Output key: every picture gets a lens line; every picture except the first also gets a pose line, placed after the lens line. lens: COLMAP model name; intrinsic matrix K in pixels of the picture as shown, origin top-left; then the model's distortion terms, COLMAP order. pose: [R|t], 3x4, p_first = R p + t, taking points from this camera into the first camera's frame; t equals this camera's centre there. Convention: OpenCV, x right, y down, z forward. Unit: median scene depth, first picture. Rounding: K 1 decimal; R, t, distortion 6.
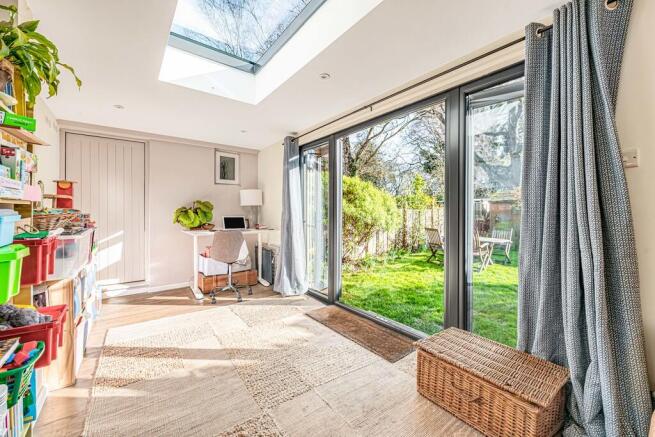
lens RADIAL K [[254.8, 0, 327.5], [0, 254.8, 218.5], [0, 0, 1]] dist [0.019150, -0.000098]
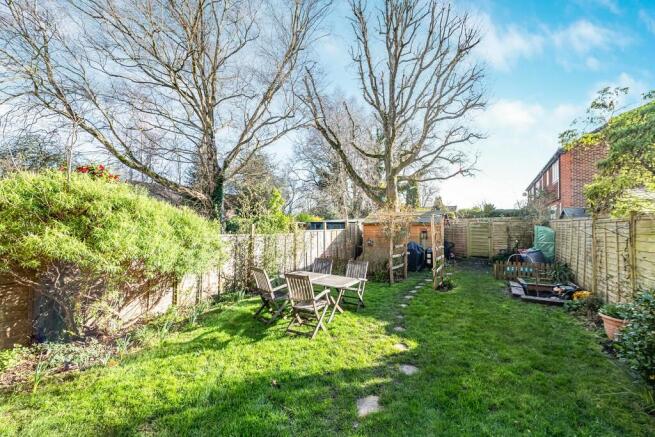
lens RADIAL K [[254.8, 0, 327.5], [0, 254.8, 218.5], [0, 0, 1]] dist [0.019150, -0.000098]
pose [[0.939061, 0.016610, 0.343348, 0.145494], [0.004003, 0.998236, -0.059240, -0.021666], [-0.343726, 0.057004, 0.937338, 0.127440]]
